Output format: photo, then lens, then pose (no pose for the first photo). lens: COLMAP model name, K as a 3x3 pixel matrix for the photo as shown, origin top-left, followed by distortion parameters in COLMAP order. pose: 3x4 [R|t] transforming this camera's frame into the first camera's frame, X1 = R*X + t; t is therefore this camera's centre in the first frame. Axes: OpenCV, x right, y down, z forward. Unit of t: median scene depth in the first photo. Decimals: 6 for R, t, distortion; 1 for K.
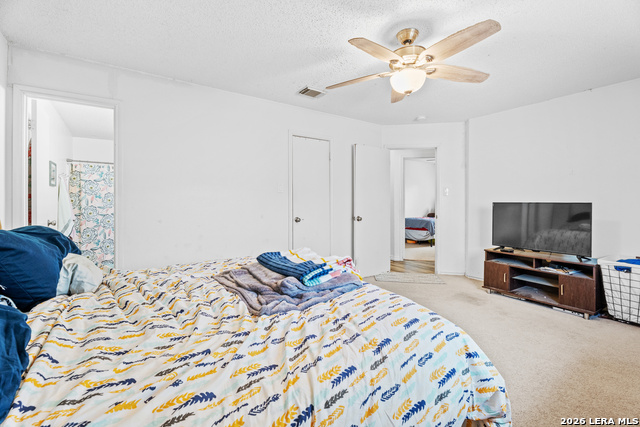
lens RADIAL K [[292.2, 0, 320.8], [0, 292.2, 213.3], [0, 0, 1]] dist [-0.008169, 0.000912]
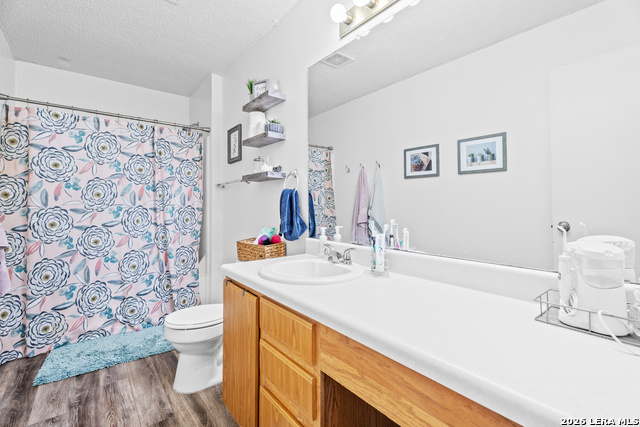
lens RADIAL K [[292.2, 0, 318.8], [0, 292.2, 209.9], [0, 0, 1]] dist [-0.008169, 0.000912]
pose [[0.997286, 0.001493, 0.073616, -0.429707], [-0.000475, 0.999904, -0.013855, -0.015386], [-0.073630, 0.013782, 0.997190, 0.540377]]
